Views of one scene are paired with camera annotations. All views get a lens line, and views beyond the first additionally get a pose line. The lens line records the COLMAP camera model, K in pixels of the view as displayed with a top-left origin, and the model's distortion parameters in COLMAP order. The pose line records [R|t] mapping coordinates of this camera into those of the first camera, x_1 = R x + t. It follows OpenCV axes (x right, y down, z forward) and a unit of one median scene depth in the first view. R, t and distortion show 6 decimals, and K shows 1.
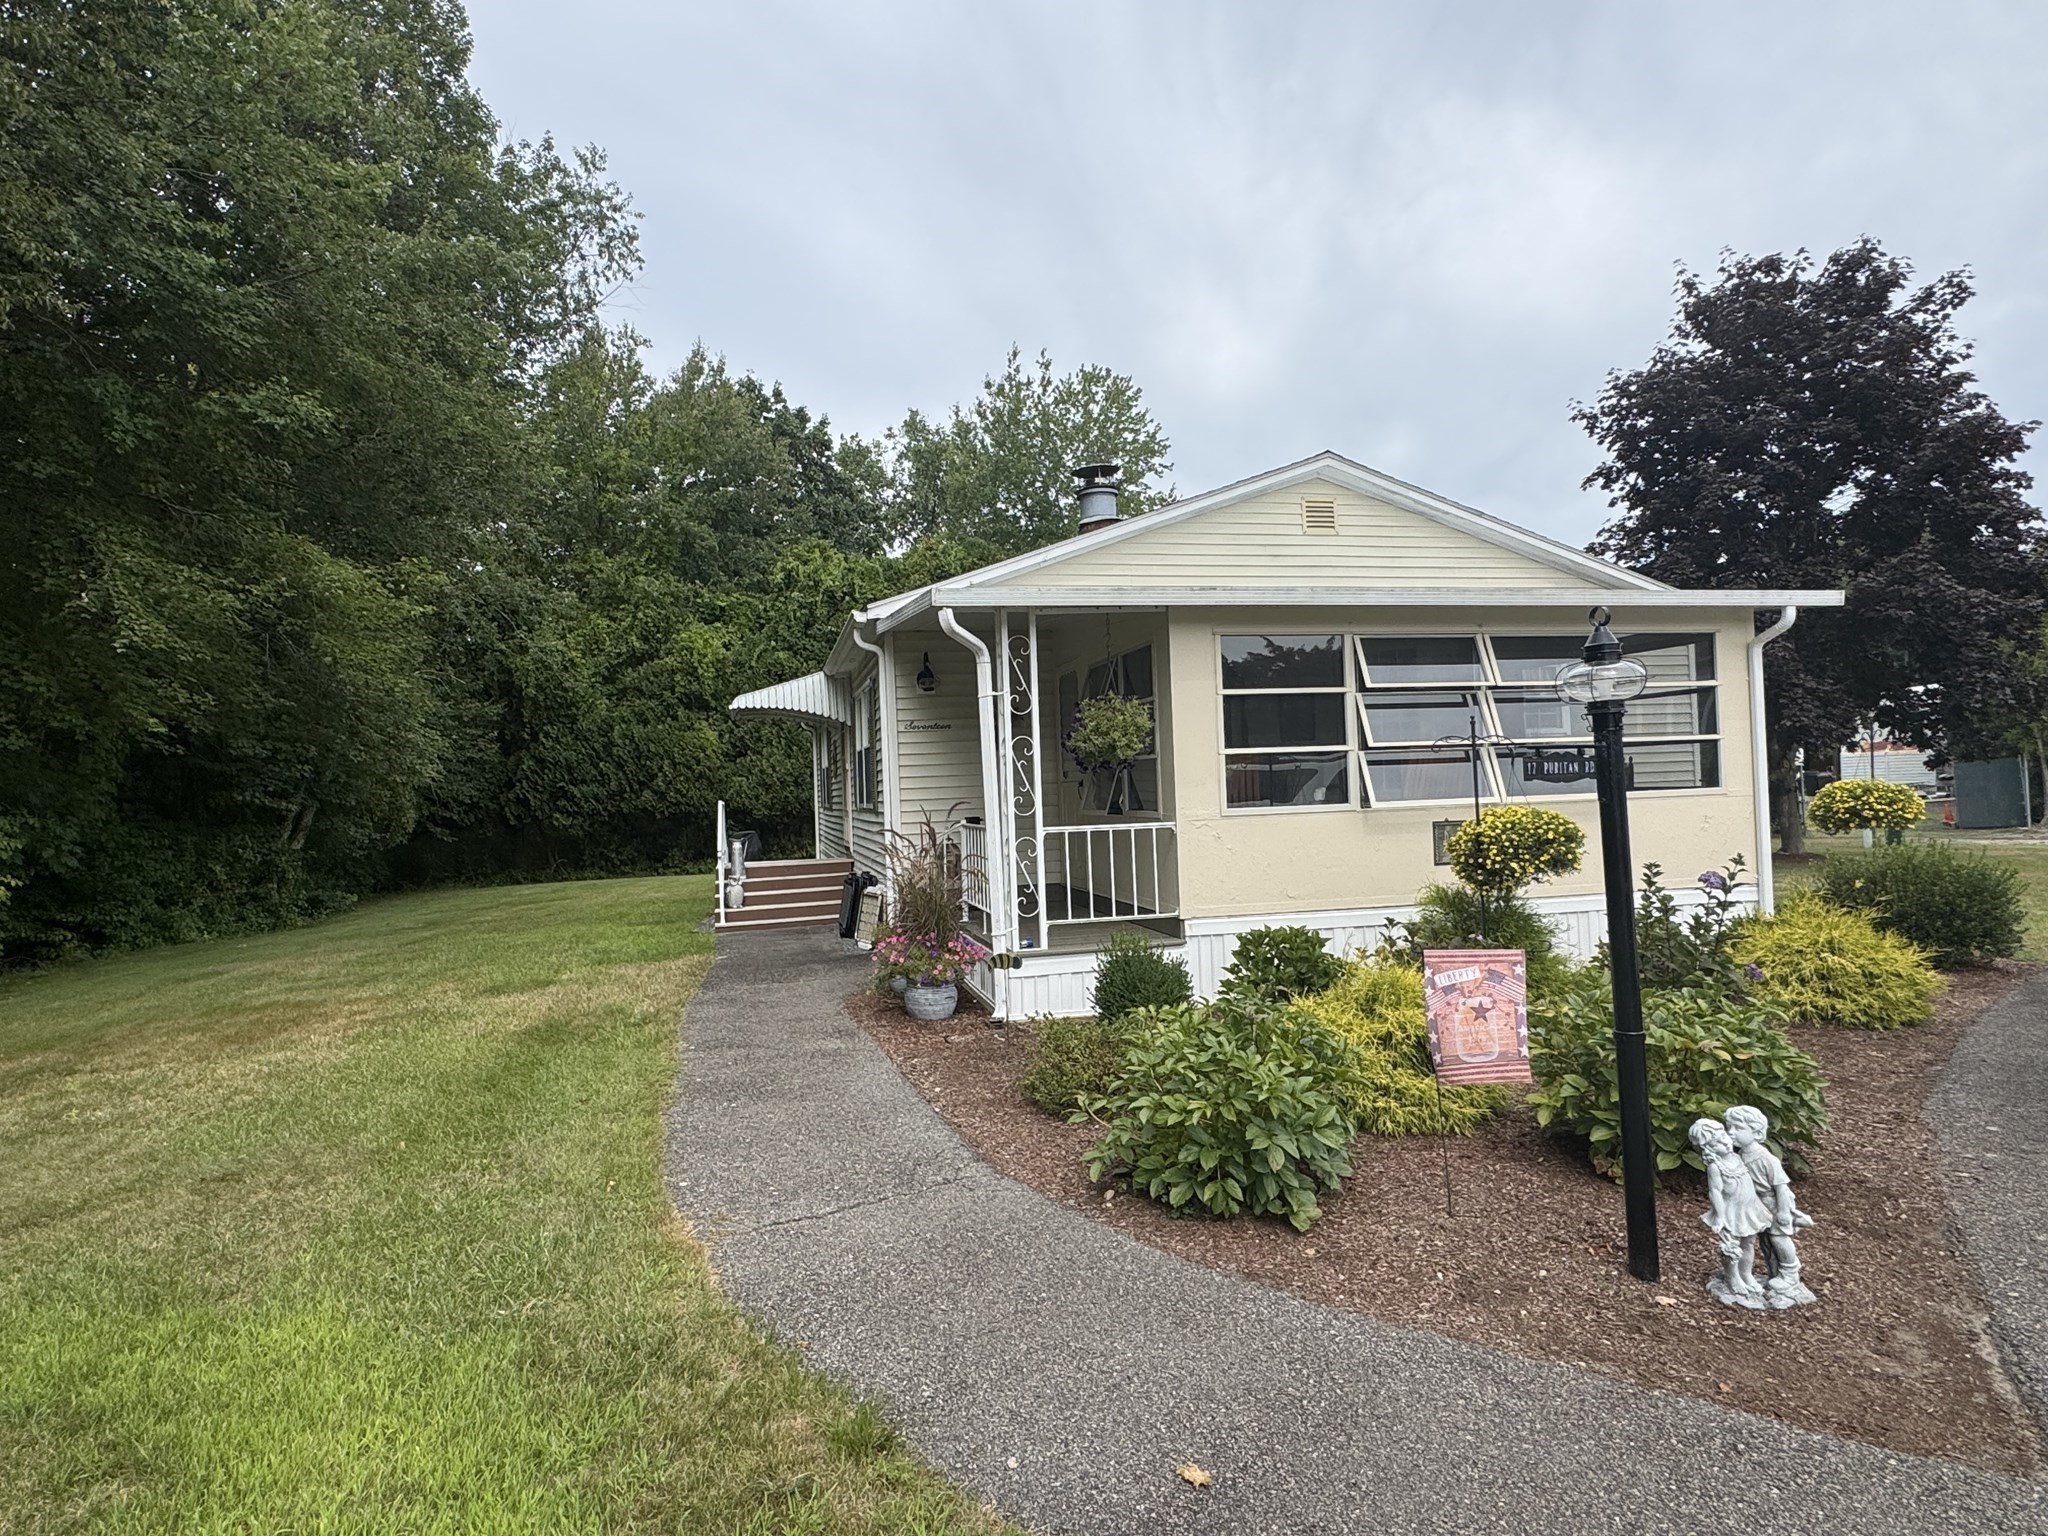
lens RADIAL K [[1137.6, 0, 1024.0], [0, 1137.6, 766.7], [0, 0, 1]] dist [0.001483, -0.000486]
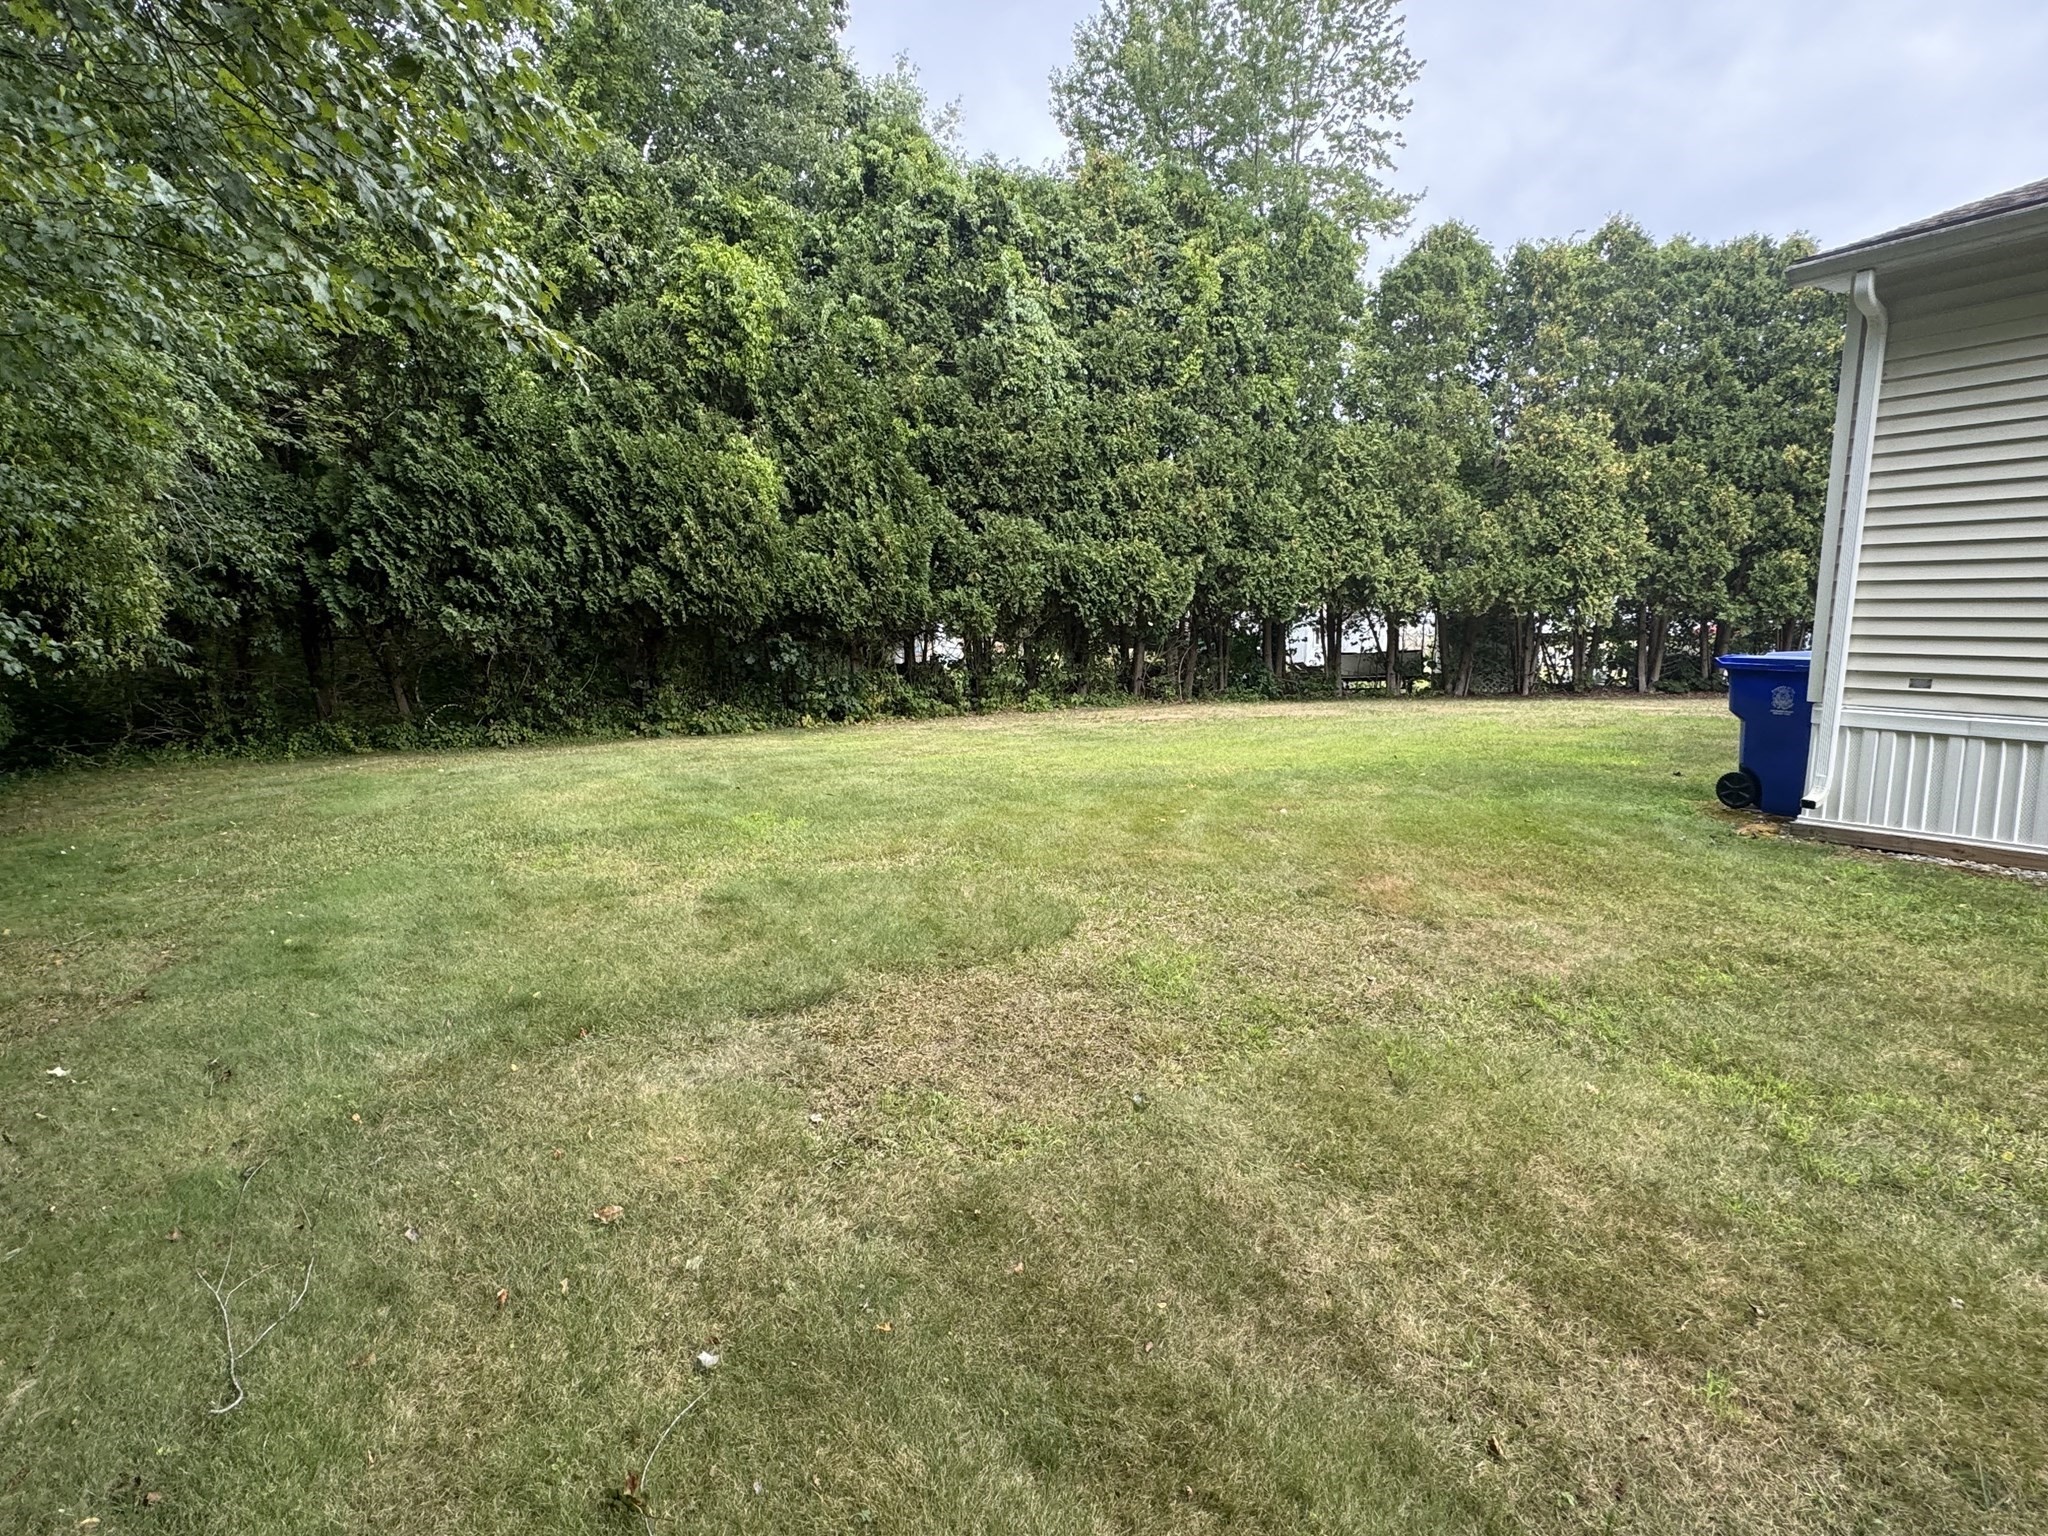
lens RADIAL K [[1075.6, 0, 1024.0], [0, 1075.6, 768.0], [0, 0, 1]] dist [-0.002431, -0.000319]
pose [[0.960986, -0.004427, 0.276562, -0.294587], [-0.038023, 0.988265, 0.147940, 0.030924], [-0.273972, -0.152684, 0.949540, 0.488379]]
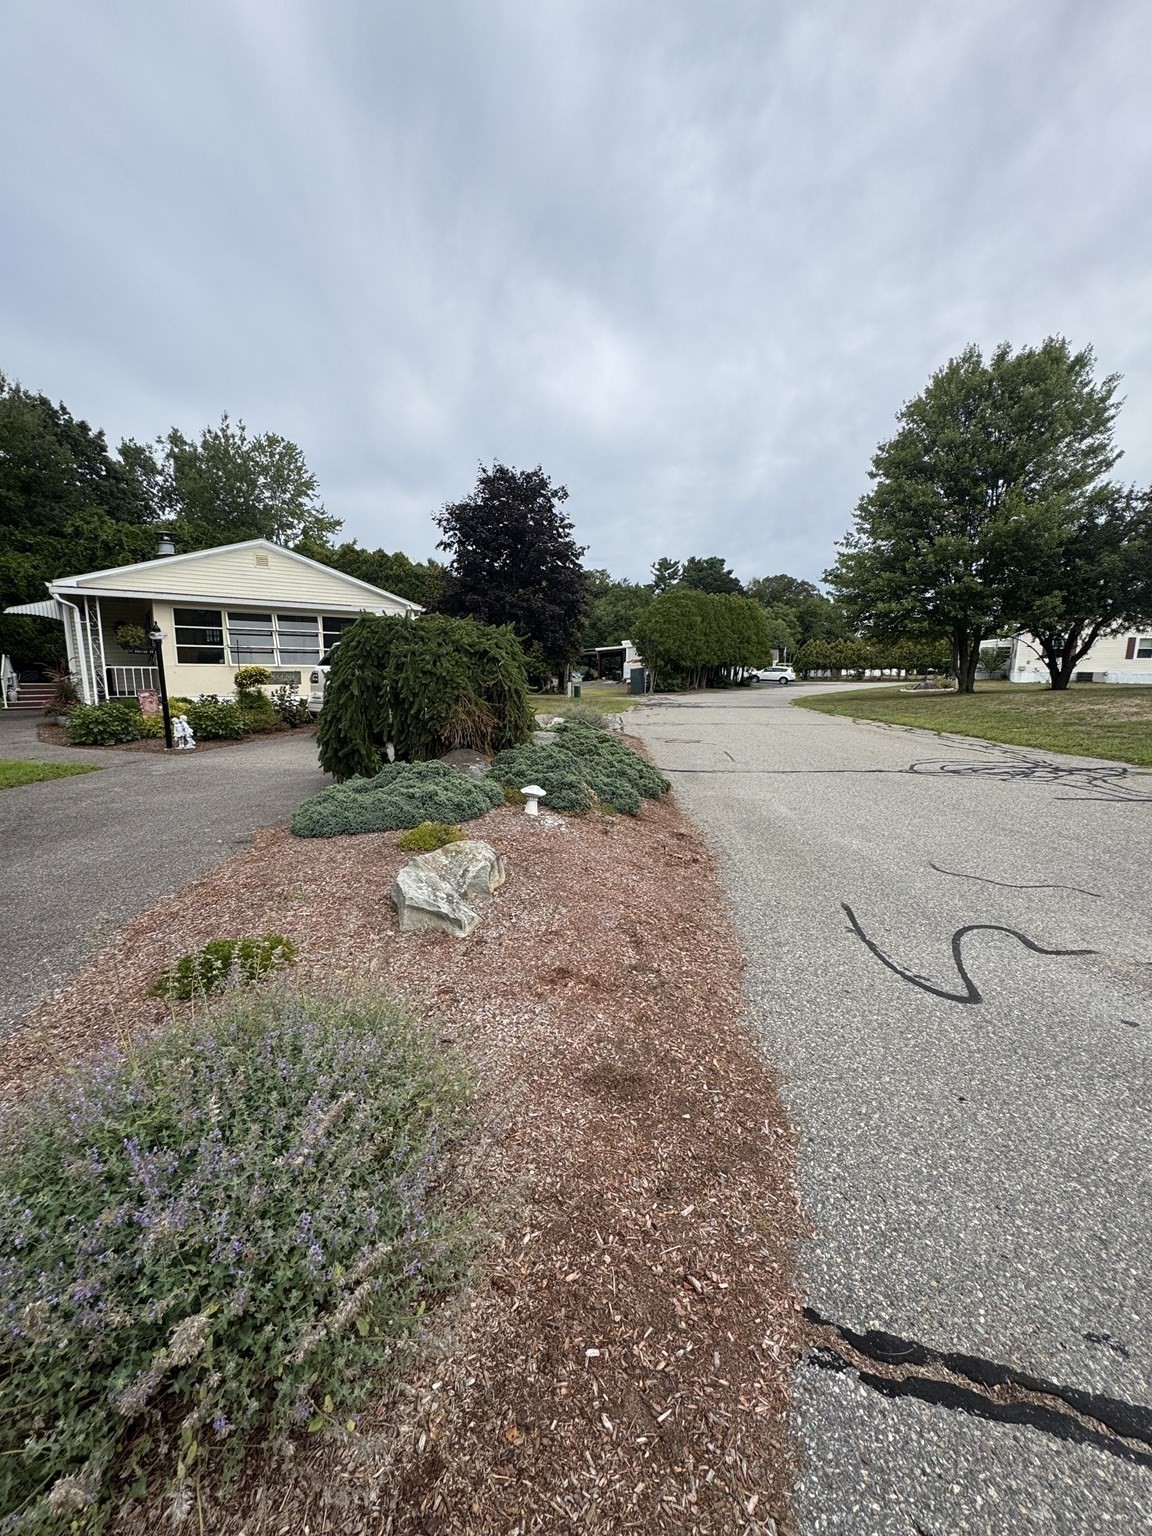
lens RADIAL K [[603.1, 0, 576.0], [0, 603.1, 768.0], [0, 0, 1]] dist [-0.001065, -0.000102]
pose [[0.910013, -0.026822, 0.413711, 0.105841], [-0.049883, 0.983571, 0.173492, -0.005287], [-0.411567, -0.178517, 0.893725, -0.228385]]
